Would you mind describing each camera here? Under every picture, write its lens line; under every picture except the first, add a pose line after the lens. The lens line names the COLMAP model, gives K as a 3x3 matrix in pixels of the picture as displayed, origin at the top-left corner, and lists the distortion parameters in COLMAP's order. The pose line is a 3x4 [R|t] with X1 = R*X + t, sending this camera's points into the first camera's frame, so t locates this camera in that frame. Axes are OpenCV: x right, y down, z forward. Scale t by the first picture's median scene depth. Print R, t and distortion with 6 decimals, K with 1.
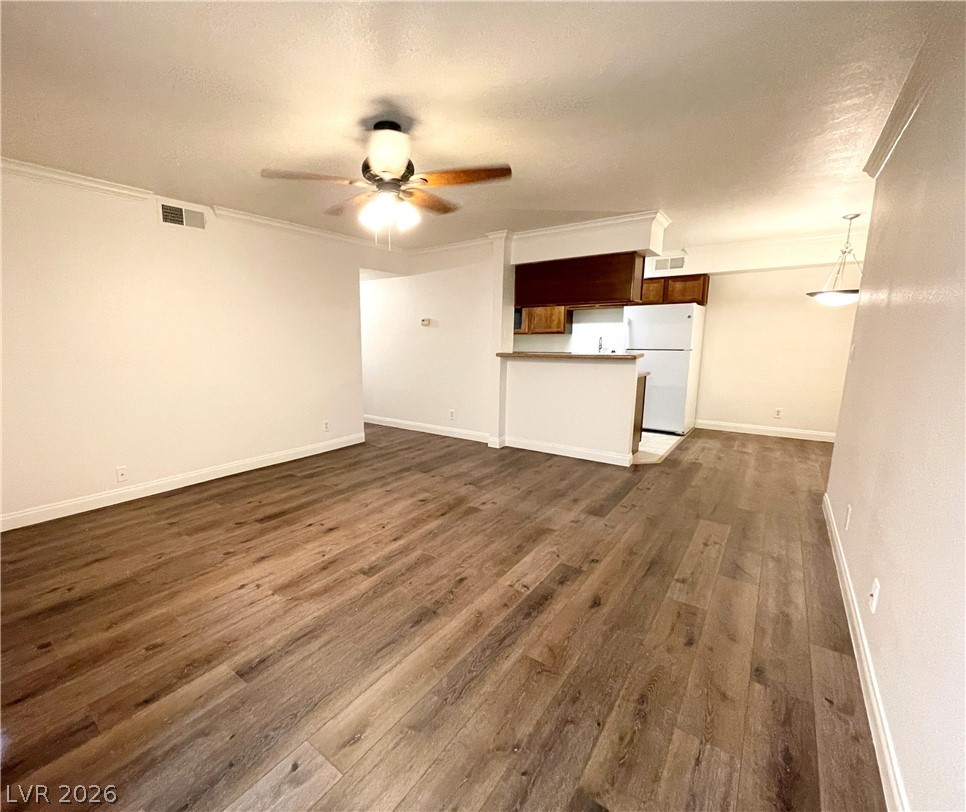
lens RADIAL K [[437.3, 0, 423.2], [0, 437.3, 409.3], [0, 0, 1]] dist [0.001207, 0.000125]
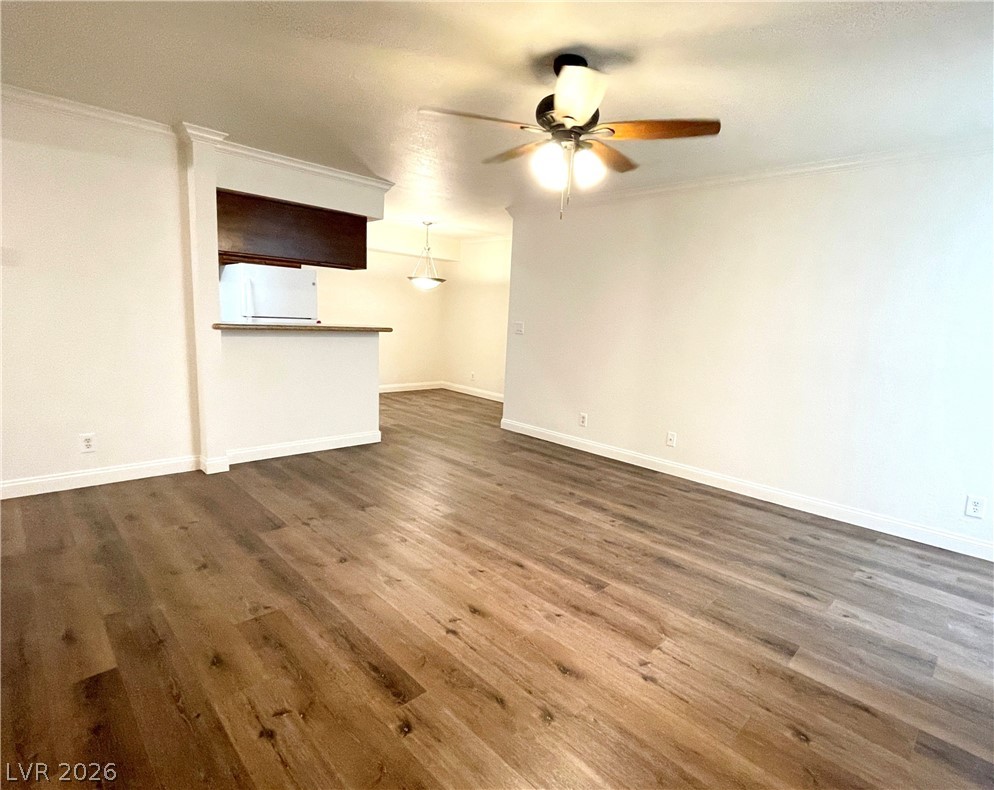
lens RADIAL K [[504.0, 0, 525.7], [0, 504.0, 401.4], [0, 0, 1]] dist [-0.001745, -0.000388]
pose [[0.085878, -0.154686, 0.984224, -0.869076], [0.106795, 0.983611, 0.145272, -0.125491], [-0.990565, 0.092635, 0.100990, 0.809327]]
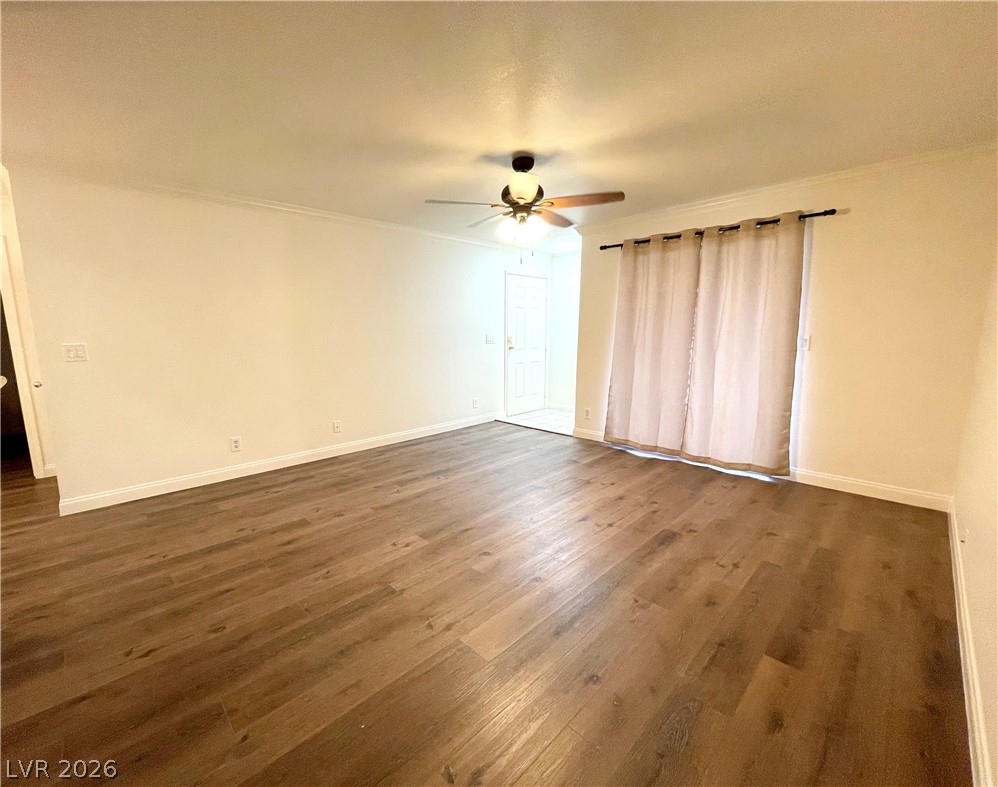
lens RADIAL K [[421.5, 0, 467.9], [0, 421.5, 396.1], [0, 0, 1]] dist [-0.000319, 0.000088]
pose [[-0.989802, -0.008232, 0.142212, -0.081259], [0.036707, 0.949875, 0.310466, -0.298955], [-0.137640, 0.312520, -0.939886, 1.824336]]
